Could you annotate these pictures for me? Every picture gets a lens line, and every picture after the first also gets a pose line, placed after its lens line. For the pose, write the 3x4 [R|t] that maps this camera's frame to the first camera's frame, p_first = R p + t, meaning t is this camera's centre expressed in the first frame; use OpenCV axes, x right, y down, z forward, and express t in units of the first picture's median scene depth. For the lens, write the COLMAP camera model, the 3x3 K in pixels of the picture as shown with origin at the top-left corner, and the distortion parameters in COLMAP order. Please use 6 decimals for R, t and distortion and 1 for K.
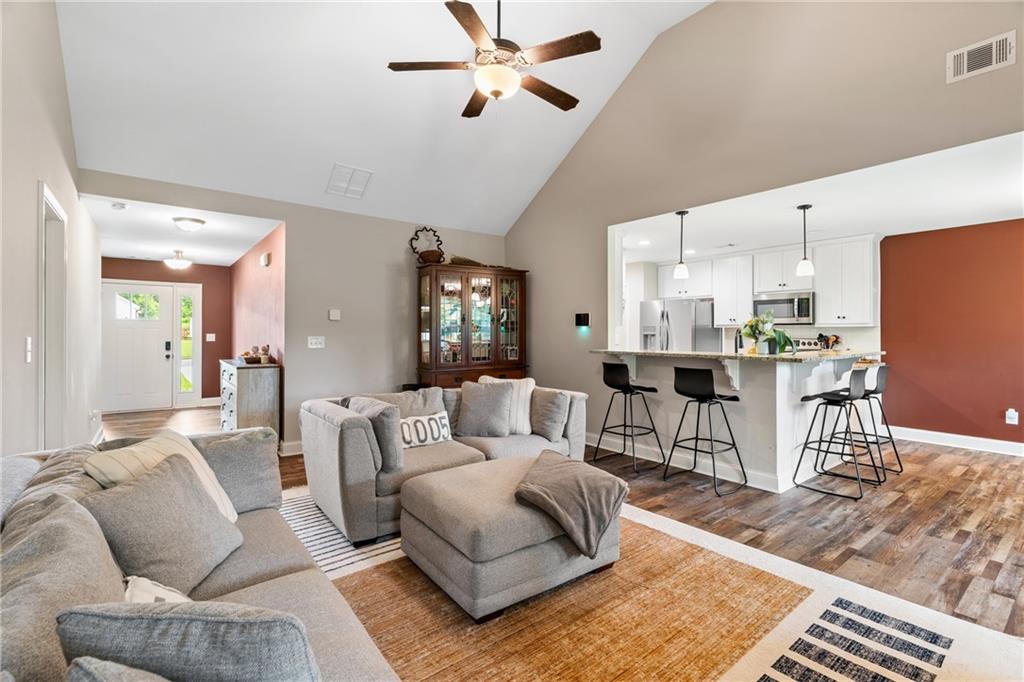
lens RADIAL K [[466.5, 0, 514.0], [0, 466.5, 334.2], [0, 0, 1]] dist [-0.002766, 0.000905]
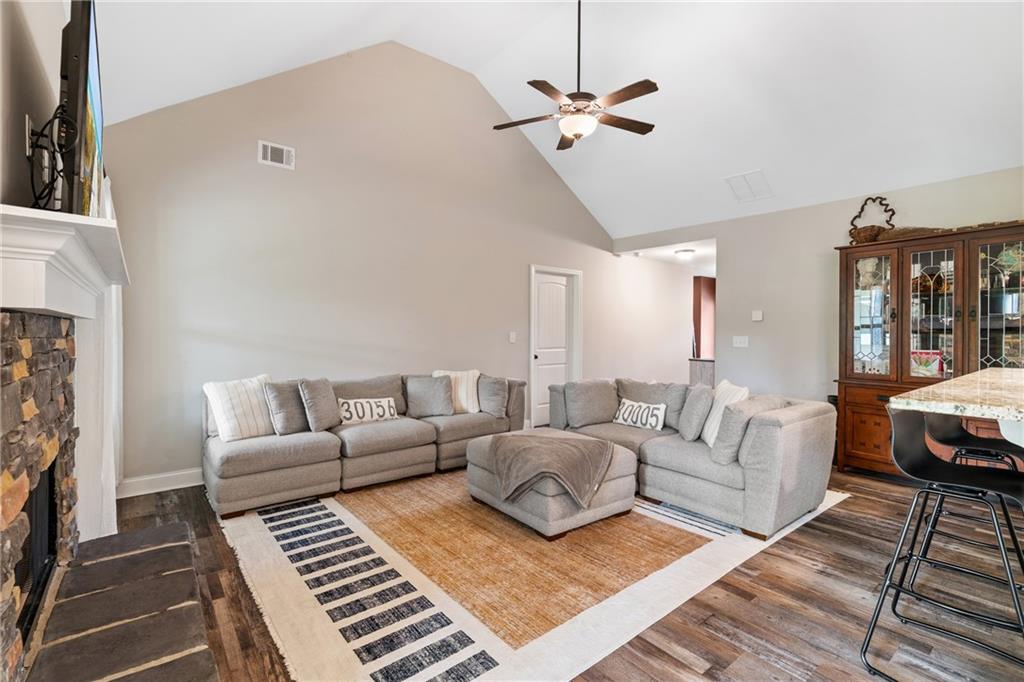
lens RADIAL K [[466.5, 0, 514.0], [0, 466.5, 334.2], [0, 0, 1]] dist [-0.002766, 0.000905]
pose [[0.017033, 0.006084, -0.999836, 0.838521], [-0.012113, 0.999909, 0.005878, -0.000111], [0.999782, 0.012011, 0.017105, 0.567271]]
